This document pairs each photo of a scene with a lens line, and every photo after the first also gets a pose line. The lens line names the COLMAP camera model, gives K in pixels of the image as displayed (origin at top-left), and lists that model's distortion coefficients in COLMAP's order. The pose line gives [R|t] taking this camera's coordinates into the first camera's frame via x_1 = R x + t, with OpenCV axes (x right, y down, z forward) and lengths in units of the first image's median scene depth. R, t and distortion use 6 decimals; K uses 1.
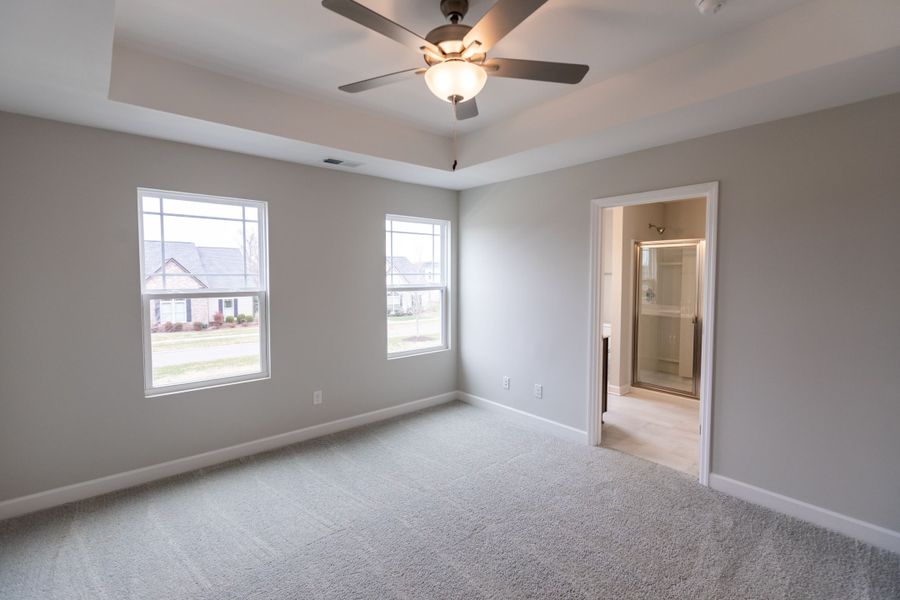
lens RADIAL K [[401.0, 0, 452.5], [0, 401.0, 296.3], [0, 0, 1]] dist [0.000644, 0.000197]
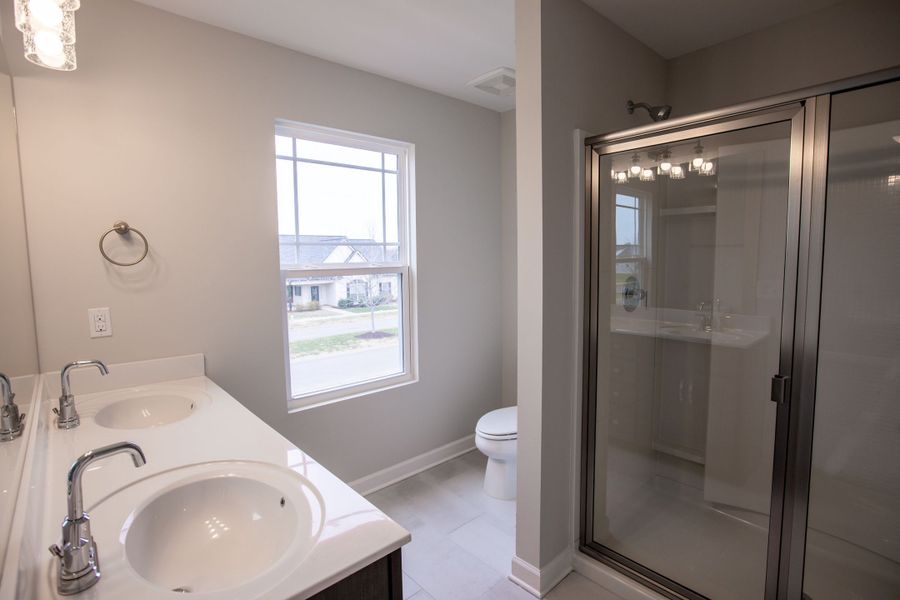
lens RADIAL K [[431.1, 0, 446.1], [0, 431.1, 296.8], [0, 0, 1]] dist [-0.020536, 0.000036]
pose [[0.999699, -0.018726, 0.015855, 0.248902], [0.018150, 0.999195, 0.035768, -0.014240], [-0.016512, -0.035469, 0.999234, 0.479655]]
